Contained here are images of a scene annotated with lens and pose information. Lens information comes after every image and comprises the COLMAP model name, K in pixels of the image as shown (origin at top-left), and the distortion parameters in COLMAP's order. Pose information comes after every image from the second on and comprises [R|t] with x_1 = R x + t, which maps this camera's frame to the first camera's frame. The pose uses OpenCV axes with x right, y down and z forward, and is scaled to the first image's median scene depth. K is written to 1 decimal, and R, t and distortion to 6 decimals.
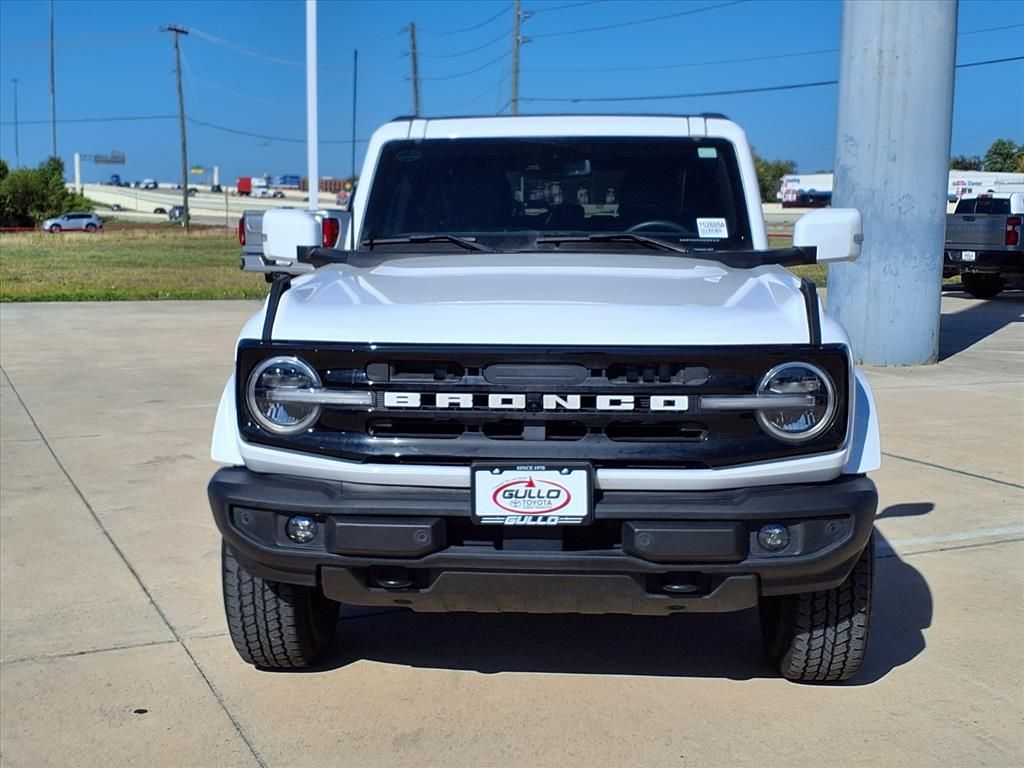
lens RADIAL K [[1427.8, 0, 512.0], [0, 1427.8, 384.0], [0, 0, 1]] dist [0.036426, -0.025263]
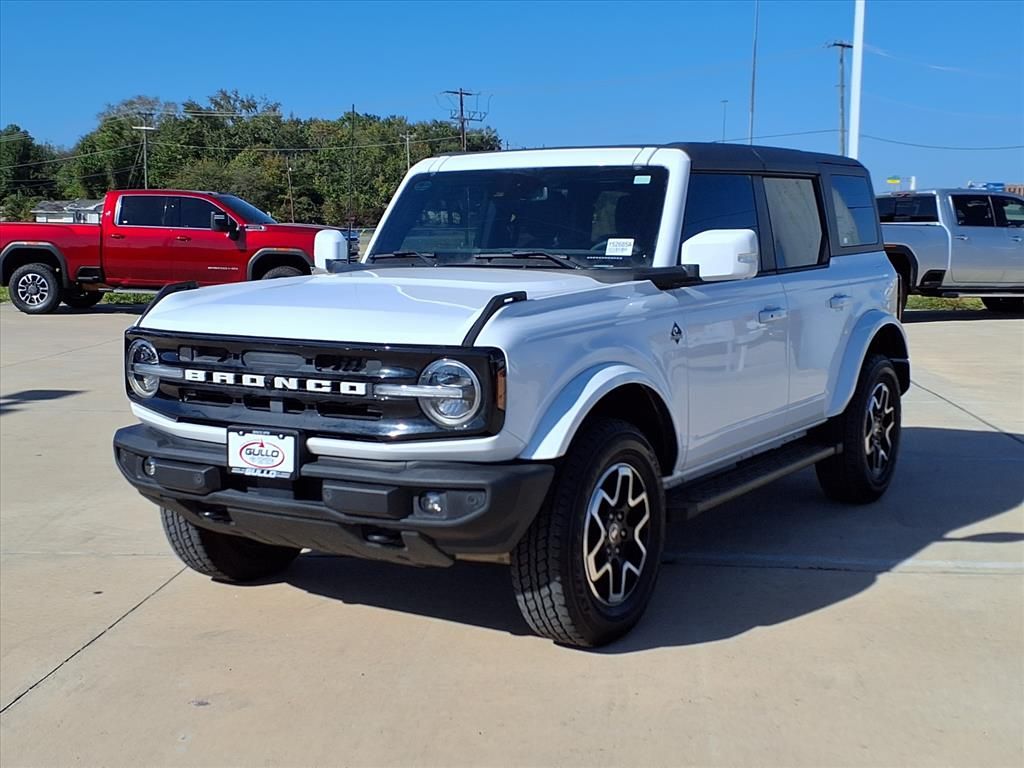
lens RADIAL K [[1427.8, 0, 512.0], [0, 1427.8, 384.0], [0, 0, 1]] dist [0.036426, -0.025263]
pose [[0.887208, 0.052430, -0.458382, 0.801080], [-0.054840, 0.998463, 0.008061, -0.008100], [0.458099, 0.017986, 0.888719, -0.051246]]
